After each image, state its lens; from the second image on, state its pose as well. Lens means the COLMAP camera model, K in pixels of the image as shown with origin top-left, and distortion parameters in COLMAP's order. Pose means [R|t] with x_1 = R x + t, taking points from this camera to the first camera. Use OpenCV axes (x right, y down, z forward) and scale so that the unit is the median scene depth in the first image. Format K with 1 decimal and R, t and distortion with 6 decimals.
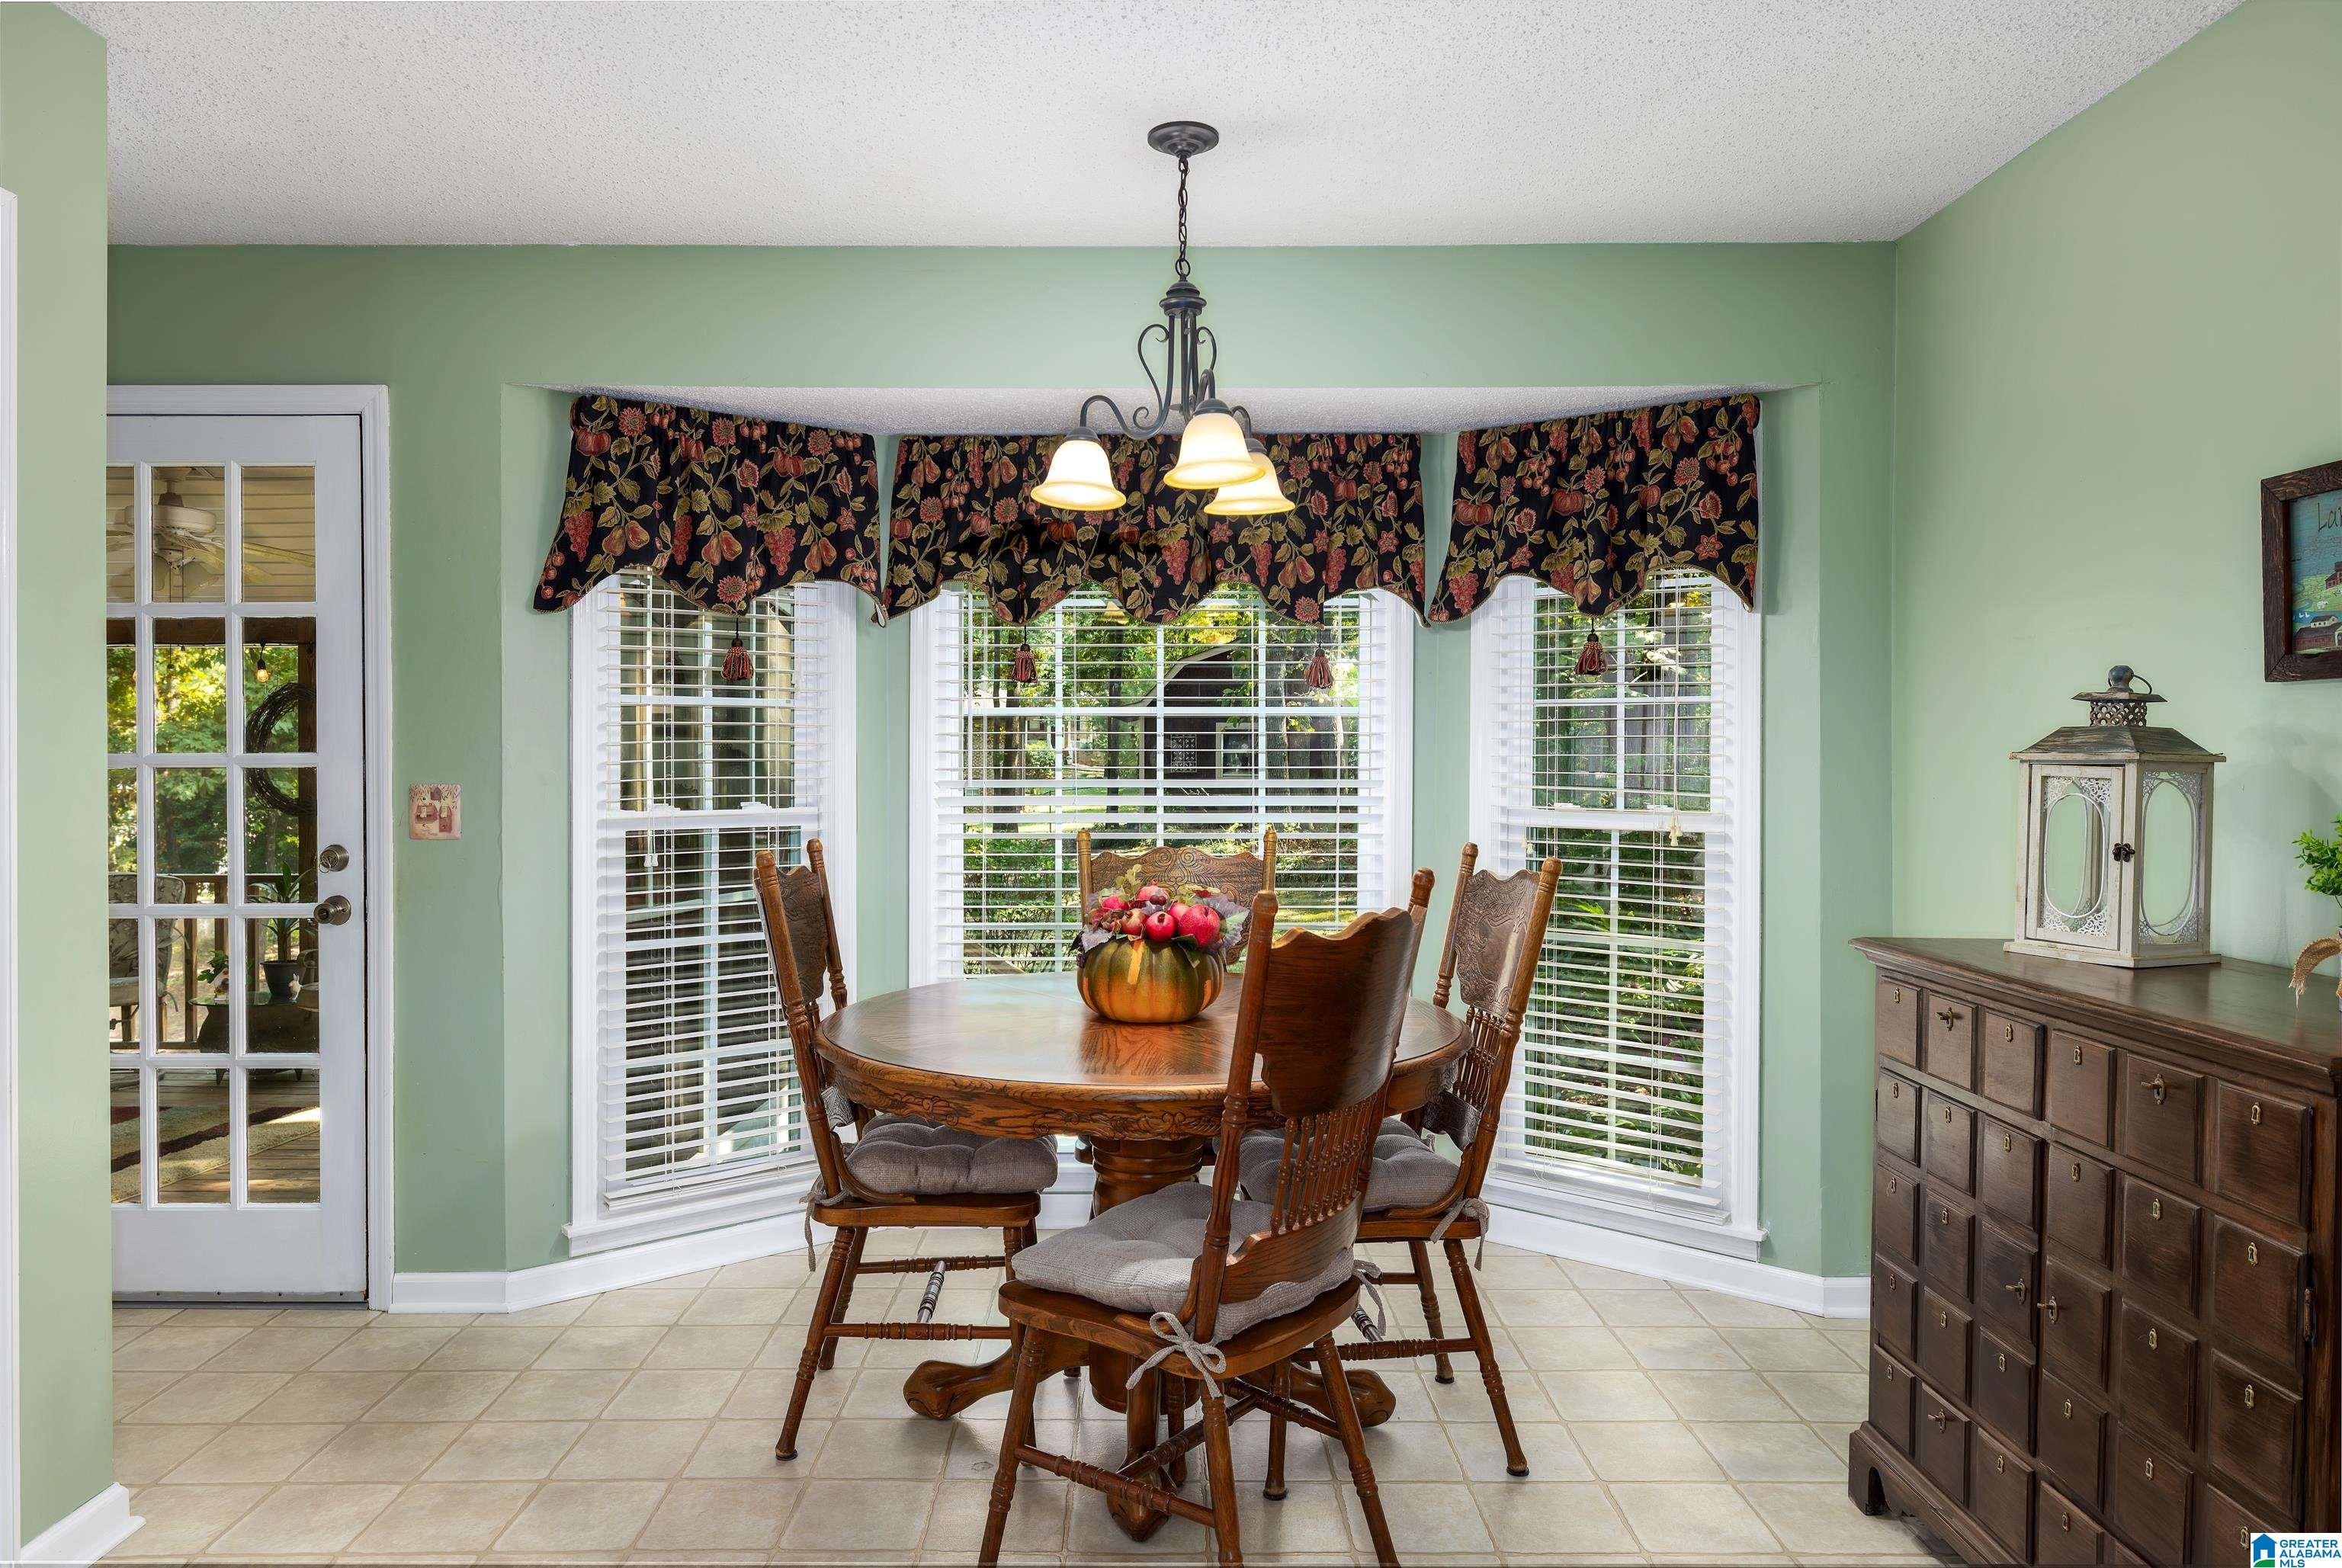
lens RADIAL K [[1468.2, 0, 1164.1], [0, 1468.2, 768.1], [0, 0, 1]] dist [-0.002066, -0.000115]
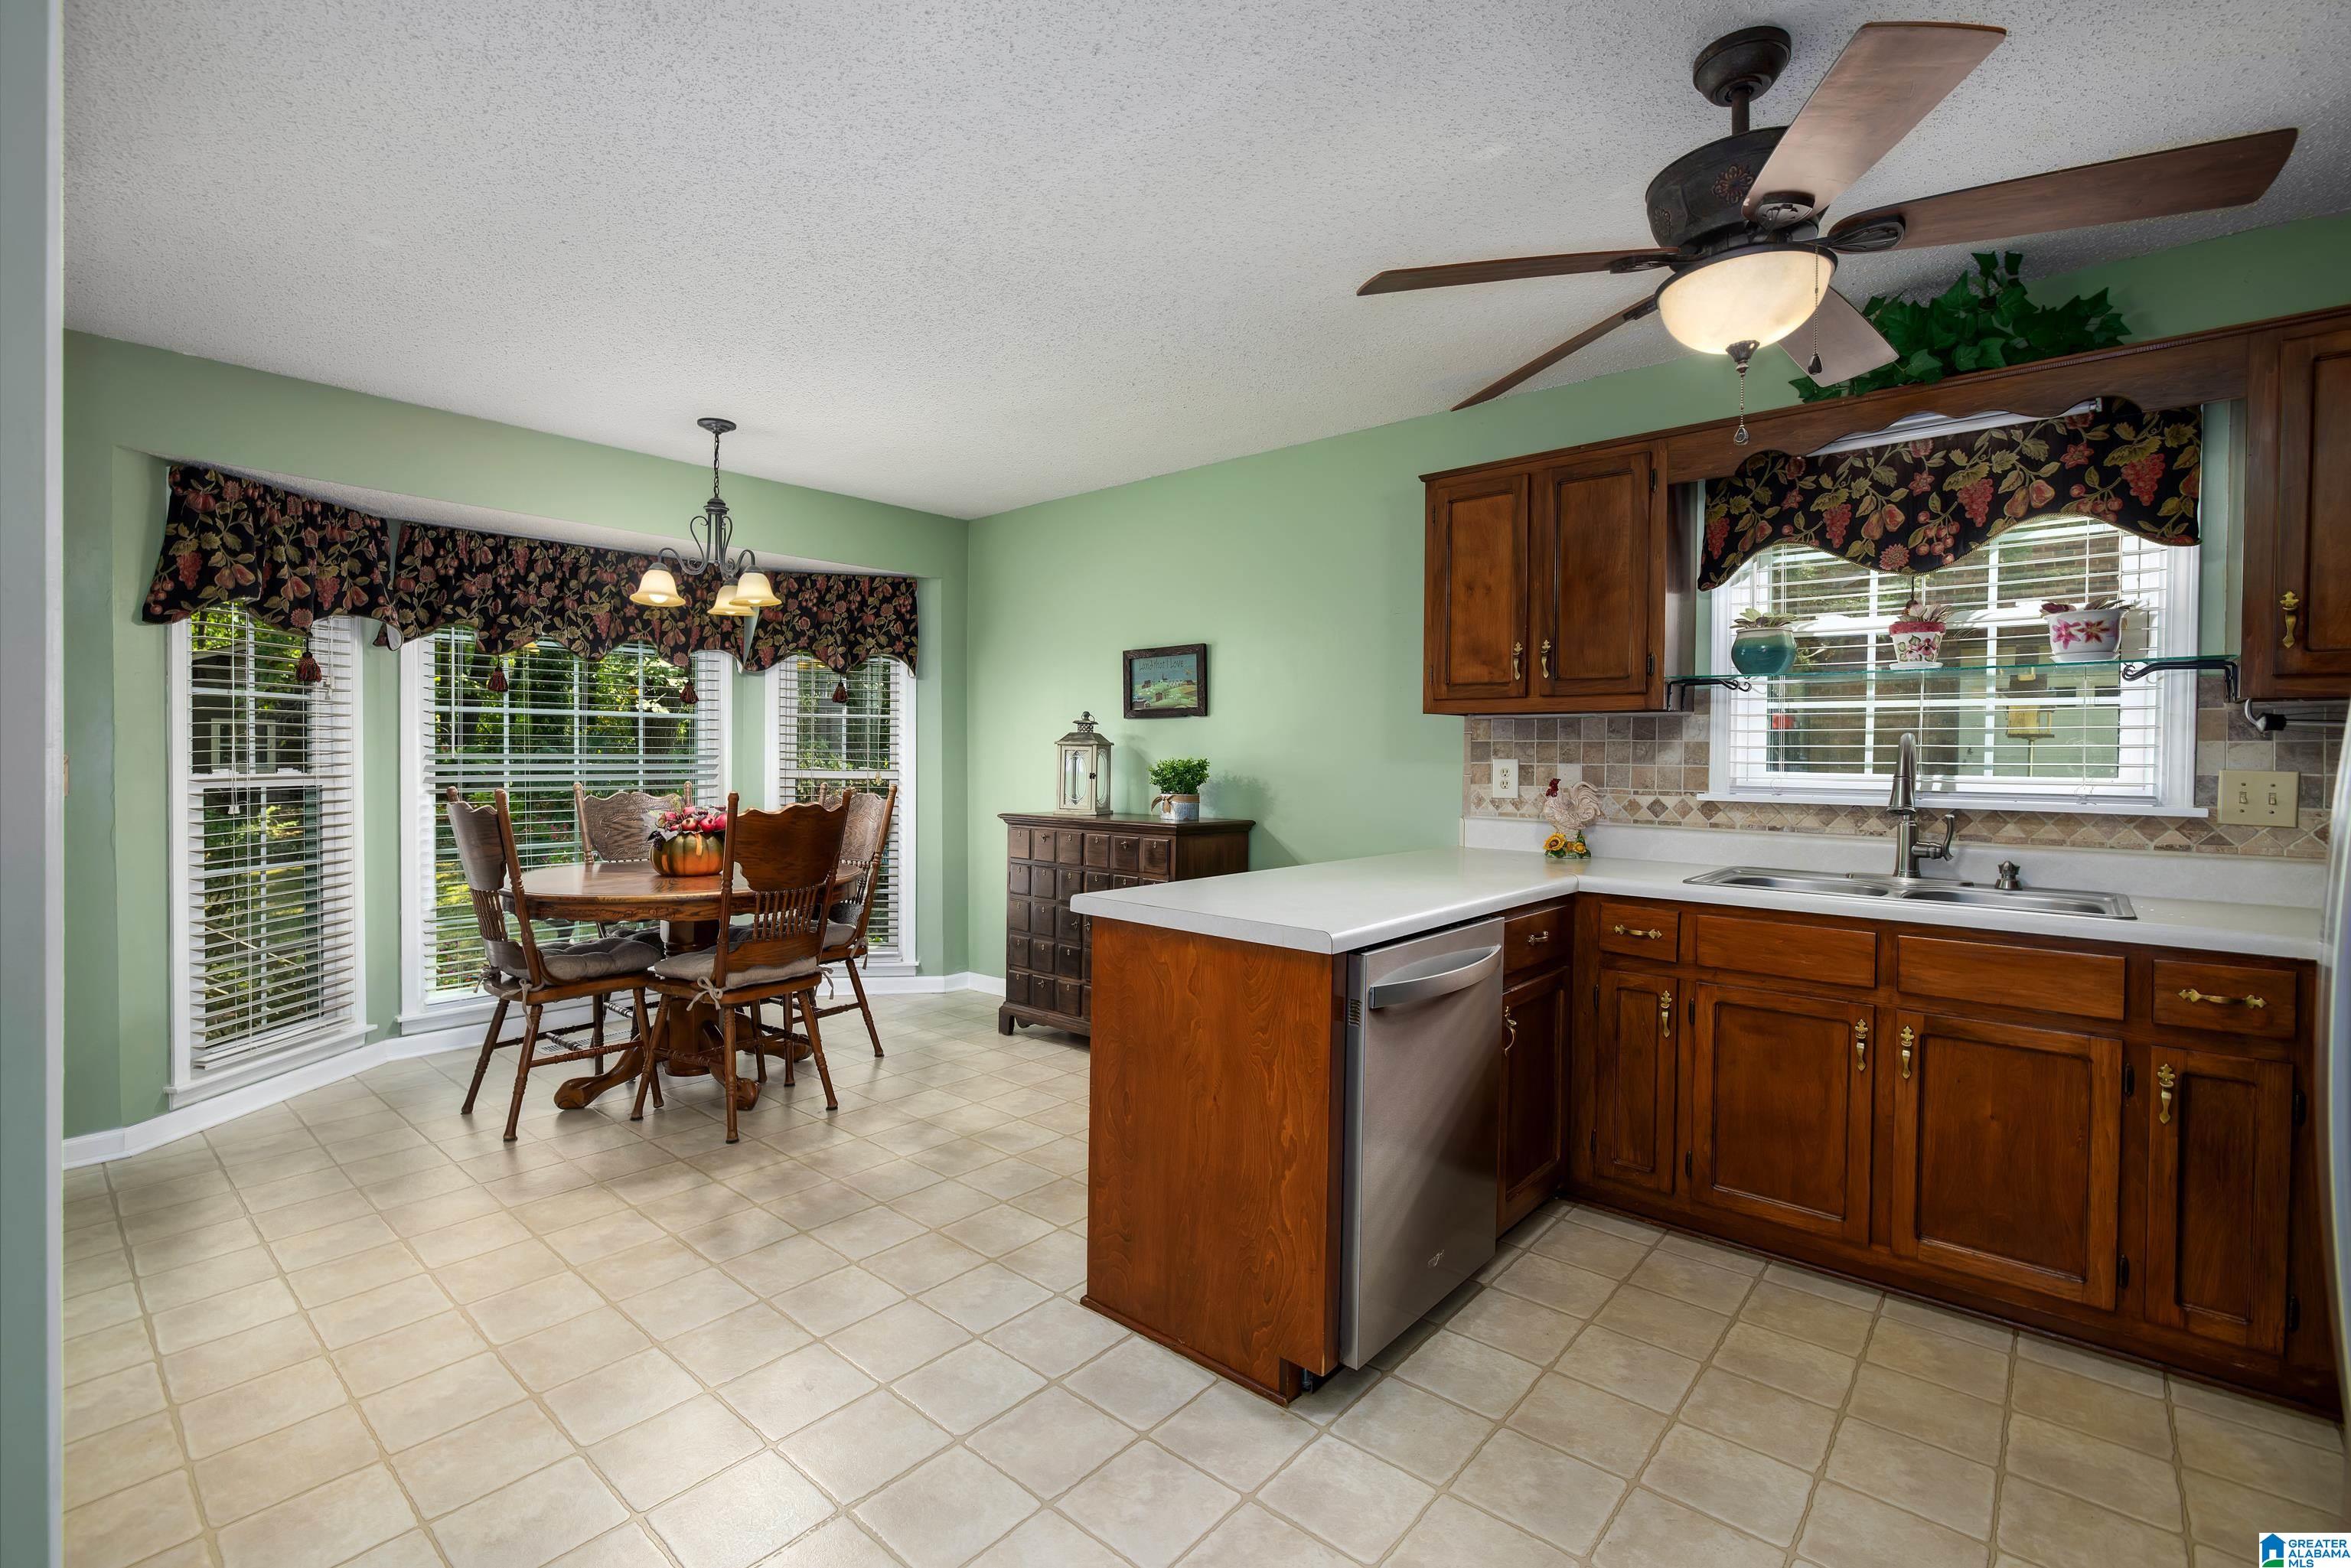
lens RADIAL K [[1041.4, 0, 1176.1], [0, 1041.4, 782.9], [0, 0, 1]] dist [0.001602, 0.000624]
pose [[0.652410, -0.016441, 0.757687, -0.513935], [0.002697, 0.999809, 0.019373, 0.020311], [-0.757861, -0.010595, 0.652330, -0.302557]]
